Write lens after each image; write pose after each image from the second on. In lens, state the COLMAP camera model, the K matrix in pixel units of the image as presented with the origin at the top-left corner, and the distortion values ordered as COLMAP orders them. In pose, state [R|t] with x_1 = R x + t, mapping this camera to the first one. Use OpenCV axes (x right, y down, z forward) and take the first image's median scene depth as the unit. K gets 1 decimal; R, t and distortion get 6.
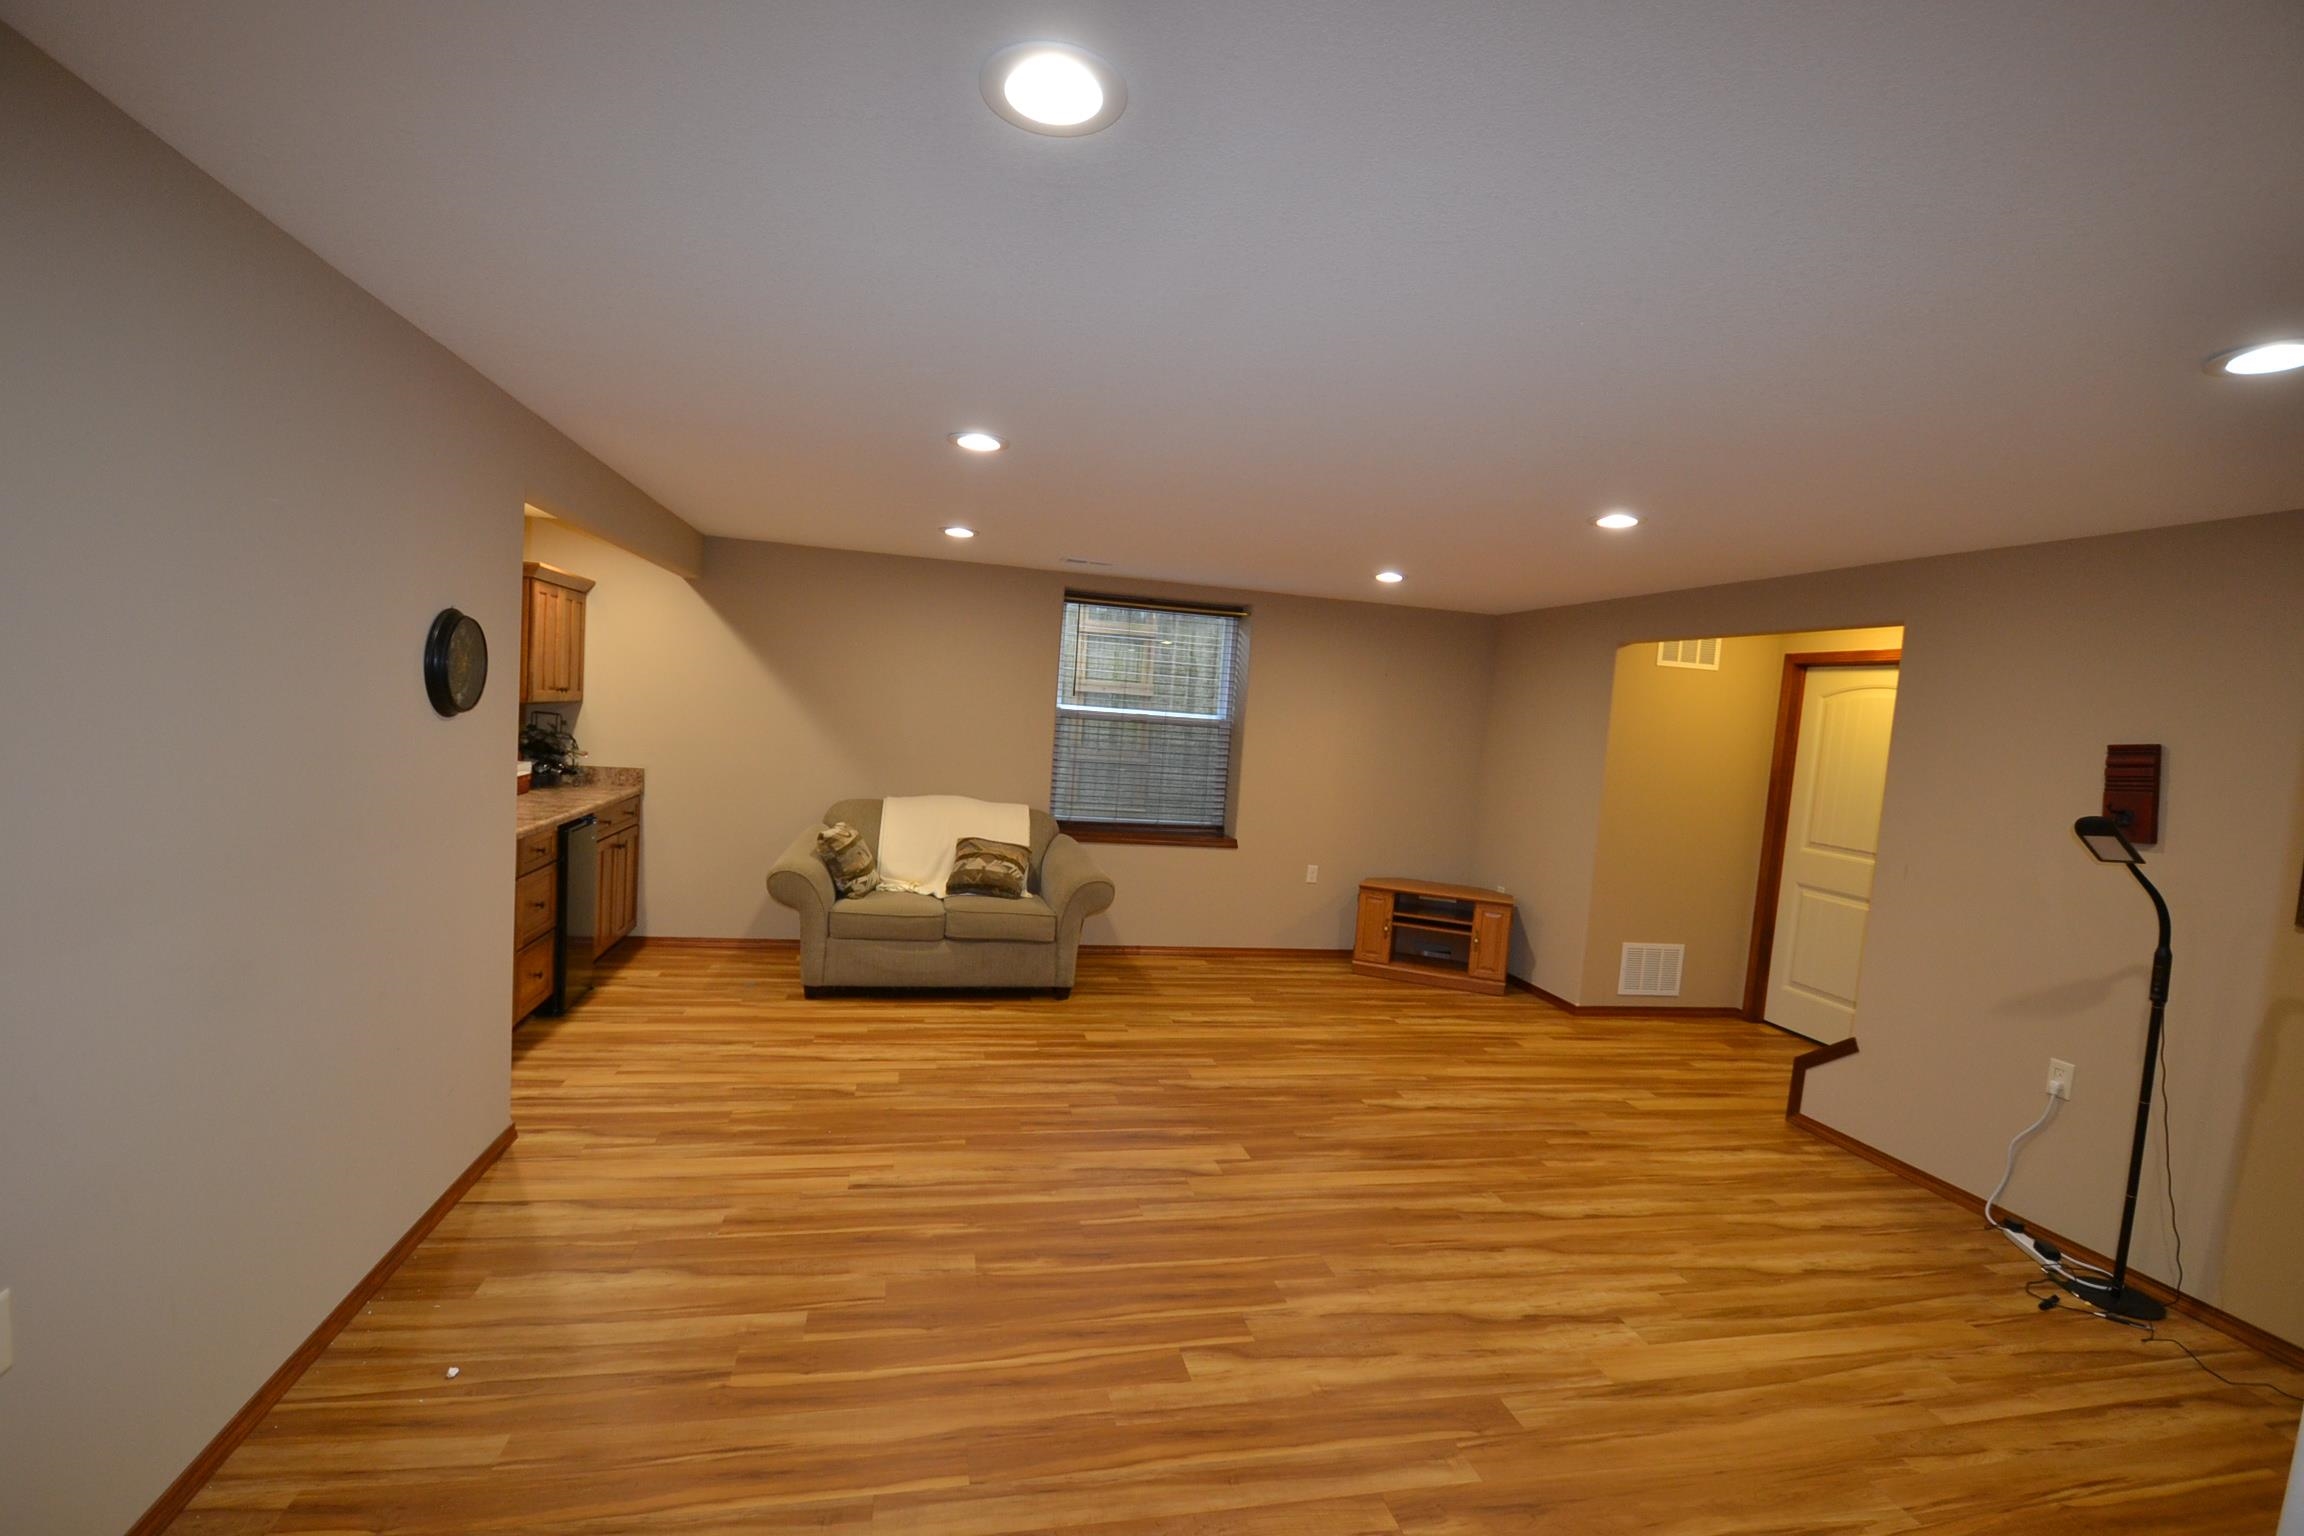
lens RADIAL K [[1018.5, 0, 1147.1], [0, 1018.5, 787.2], [0, 0, 1]] dist [0.021688, -0.028514]
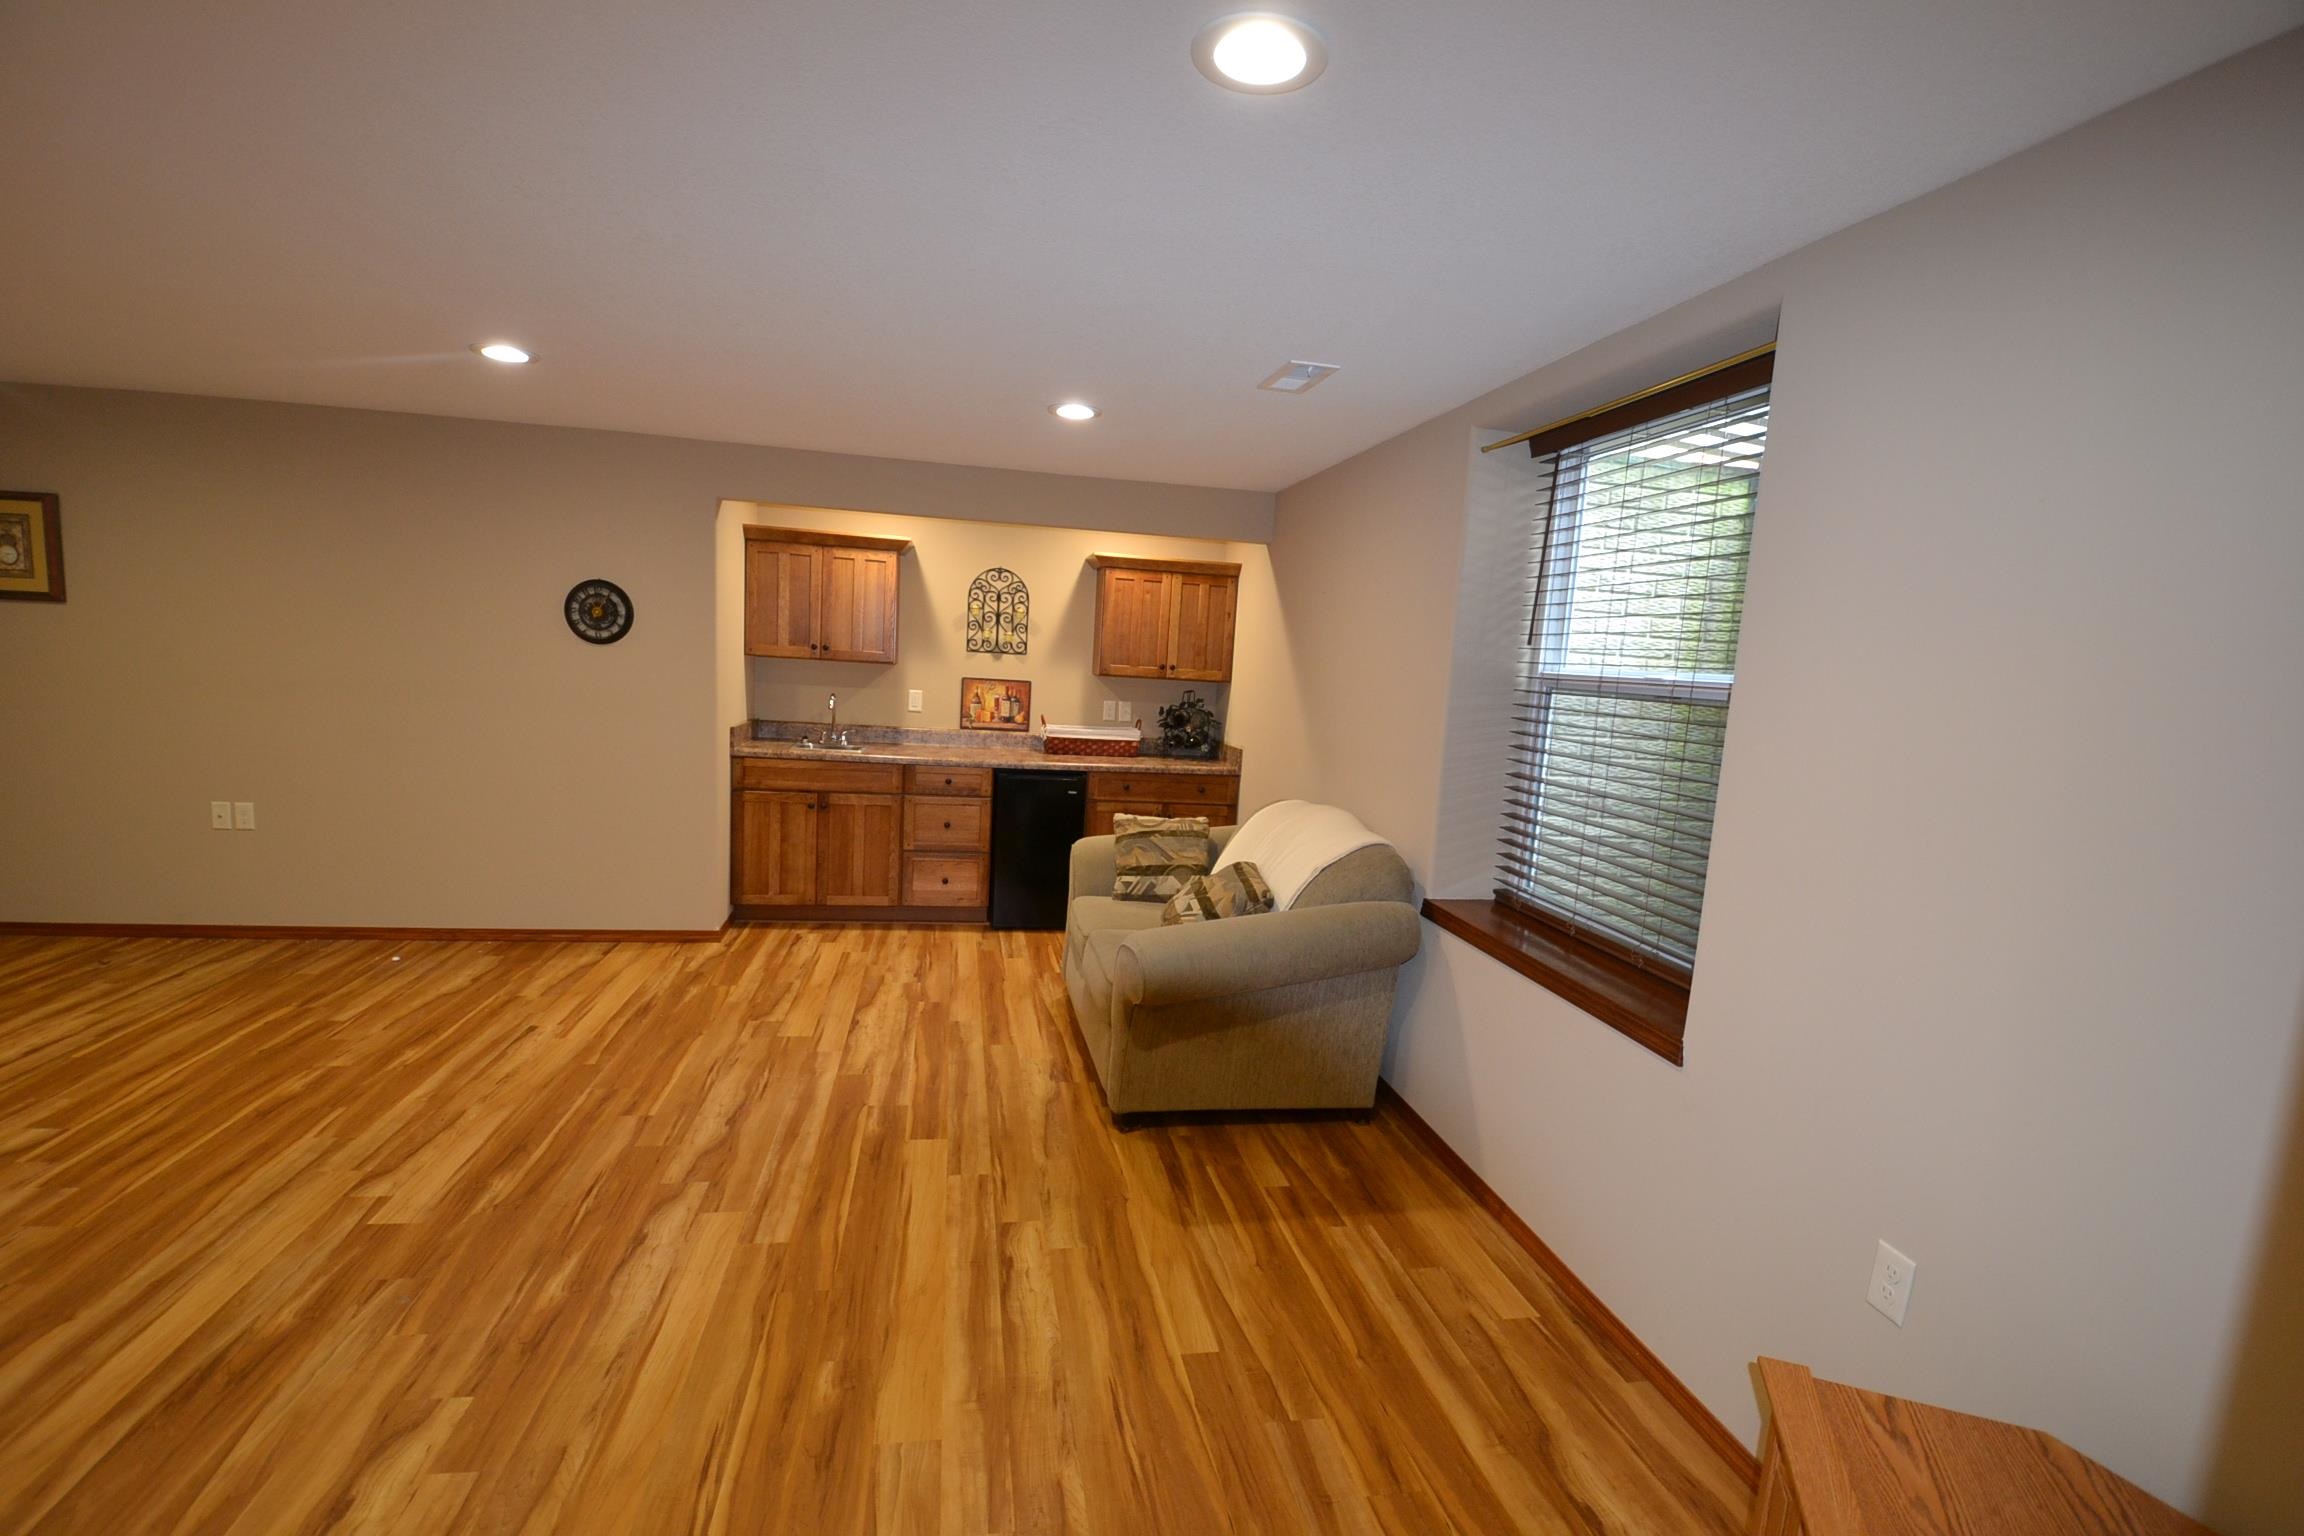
lens RADIAL K [[1018.5, 0, 1147.1], [0, 1018.5, 787.2], [0, 0, 1]] dist [0.021688, -0.028514]
pose [[-0.026814, 0.057312, -0.997996, 0.792326], [-0.138694, 0.988486, 0.060492, -0.049577], [0.989972, 0.140038, -0.018557, 1.554078]]
